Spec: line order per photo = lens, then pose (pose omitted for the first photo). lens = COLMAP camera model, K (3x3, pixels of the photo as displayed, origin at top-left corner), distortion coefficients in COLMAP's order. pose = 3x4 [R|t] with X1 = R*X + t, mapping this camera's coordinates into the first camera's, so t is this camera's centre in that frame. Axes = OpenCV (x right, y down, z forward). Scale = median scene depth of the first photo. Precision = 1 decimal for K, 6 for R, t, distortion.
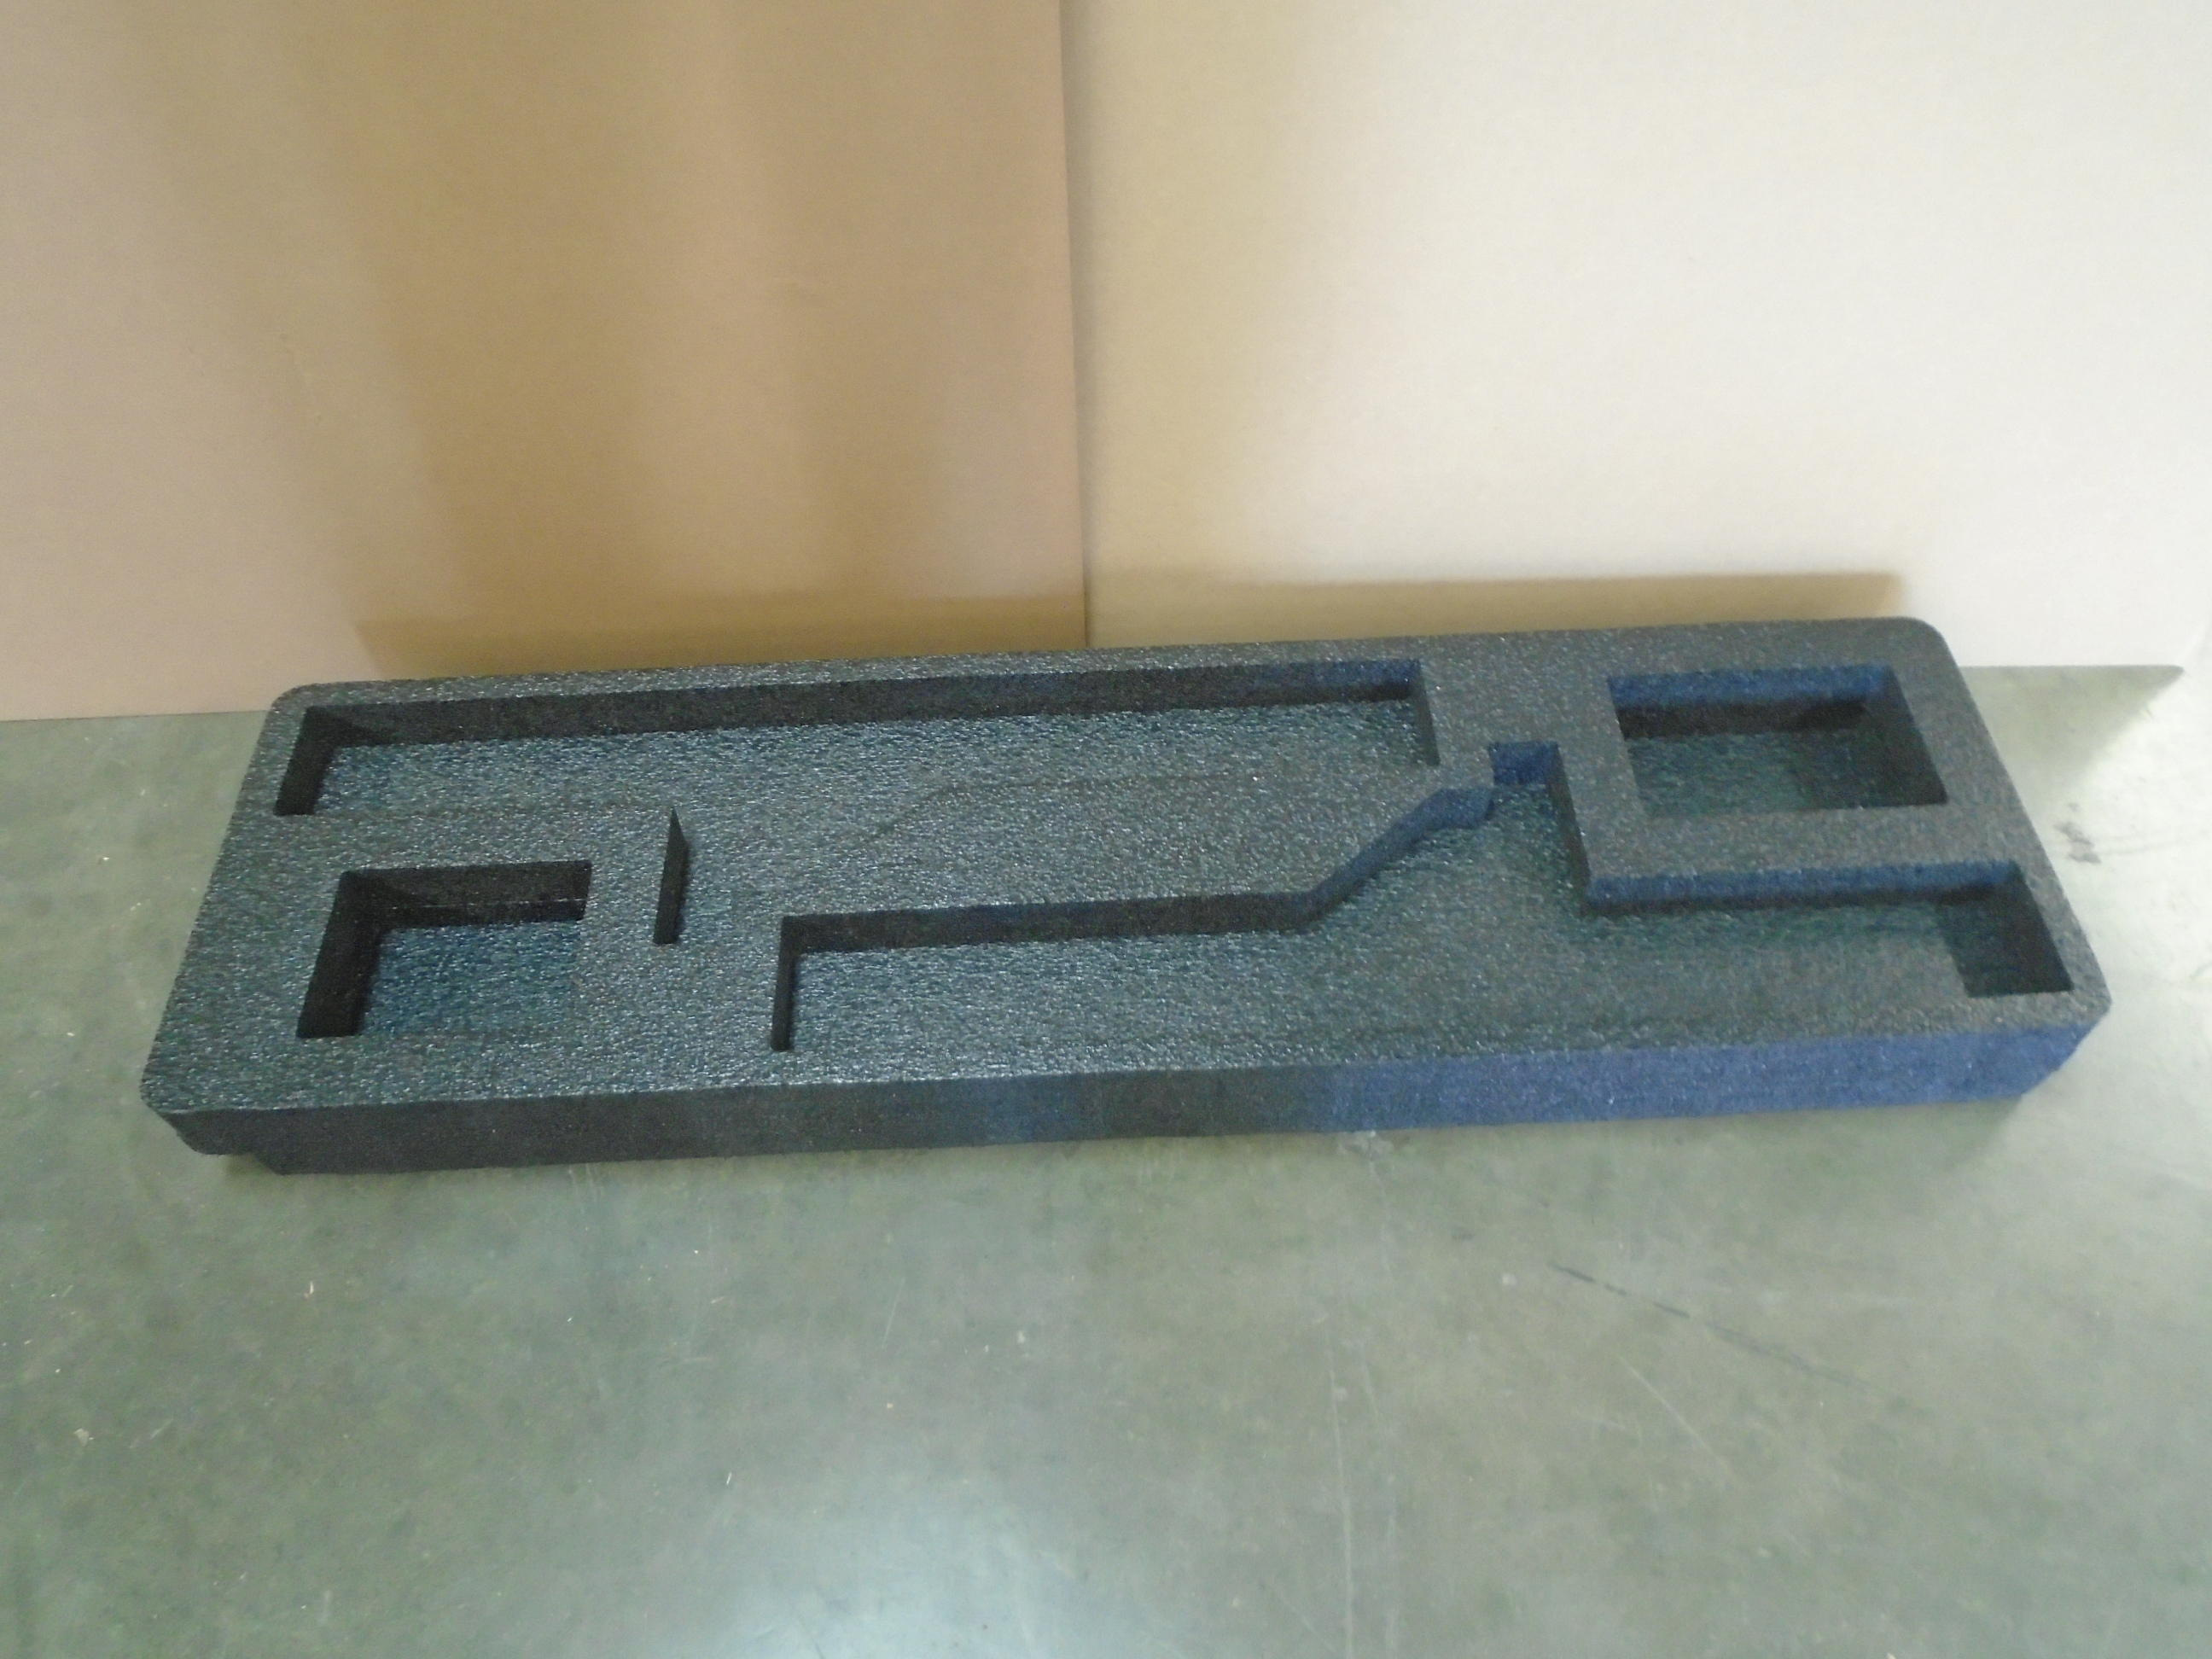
lens RADIAL K [[1664.3, 0, 1106.0], [0, 1664.3, 829.5], [0, 0, 1]] dist [-0.004474, -0.008870]
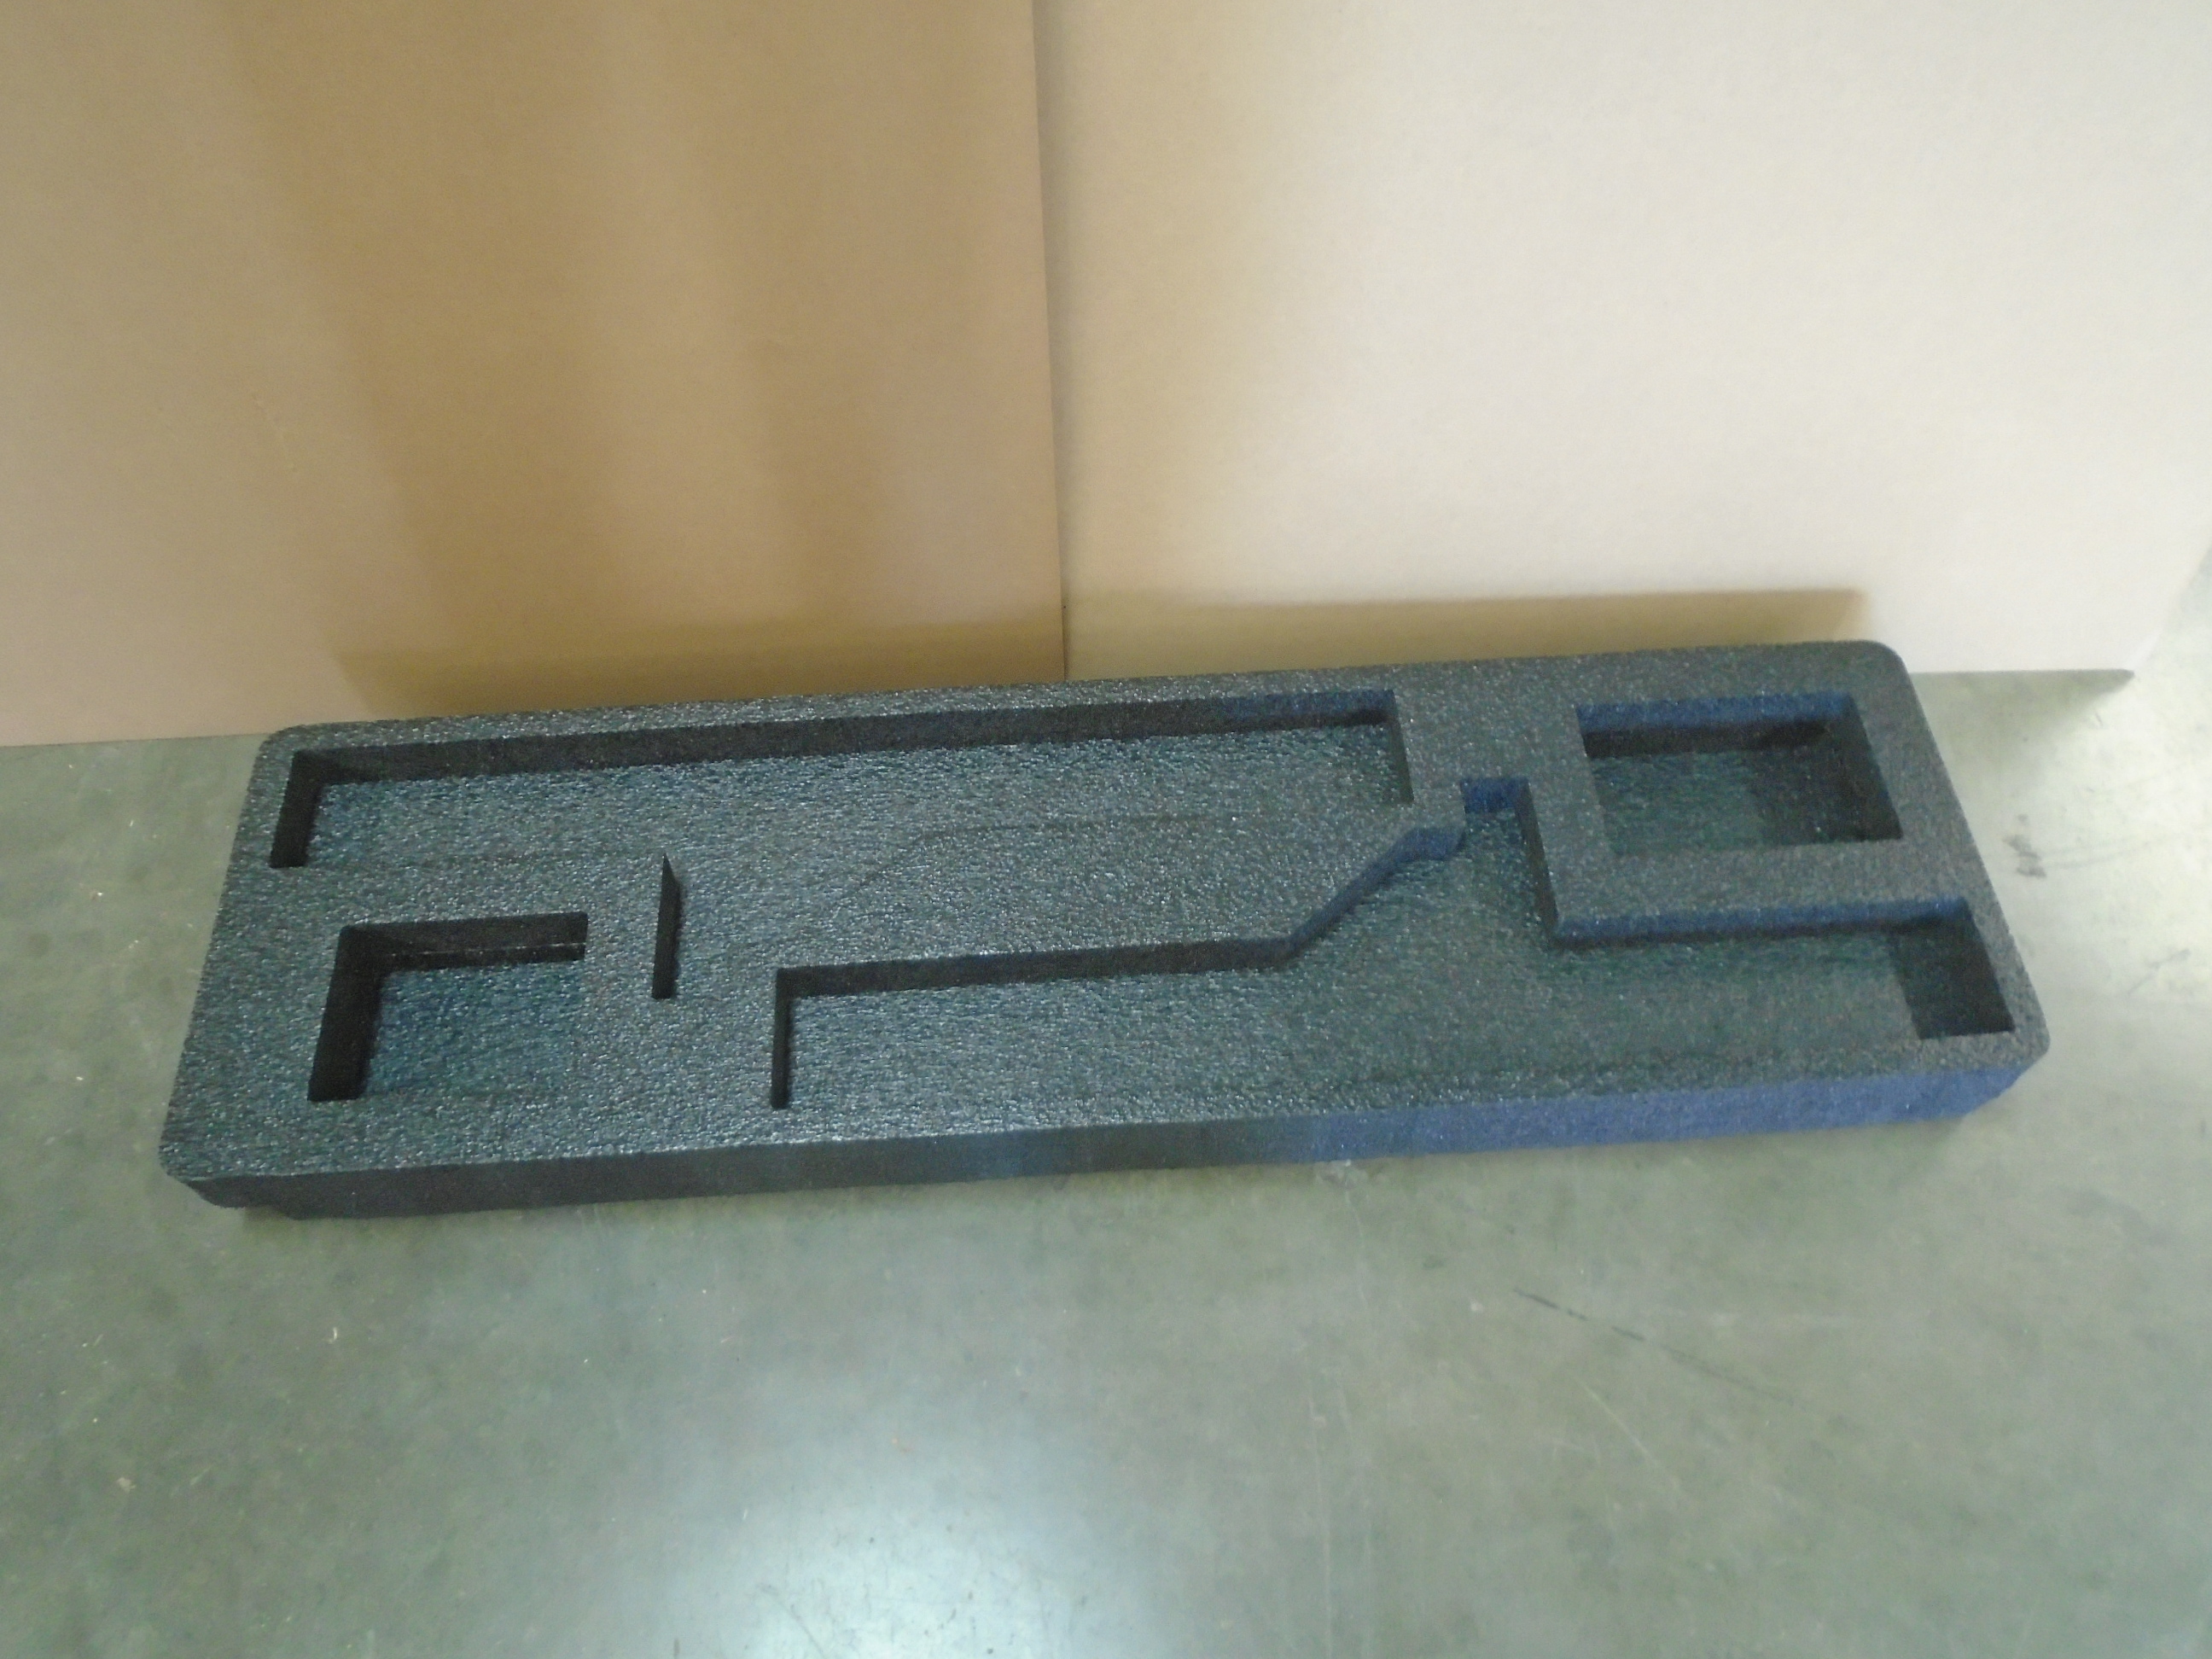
lens RADIAL K [[1664.3, 0, 1106.0], [0, 1664.3, 829.5], [0, 0, 1]] dist [-0.004474, -0.008870]
pose [[0.999694, -0.013341, 0.020843, -0.011015], [0.011455, 0.996046, 0.088097, -0.118670], [-0.021935, -0.087831, 0.995894, -0.020719]]
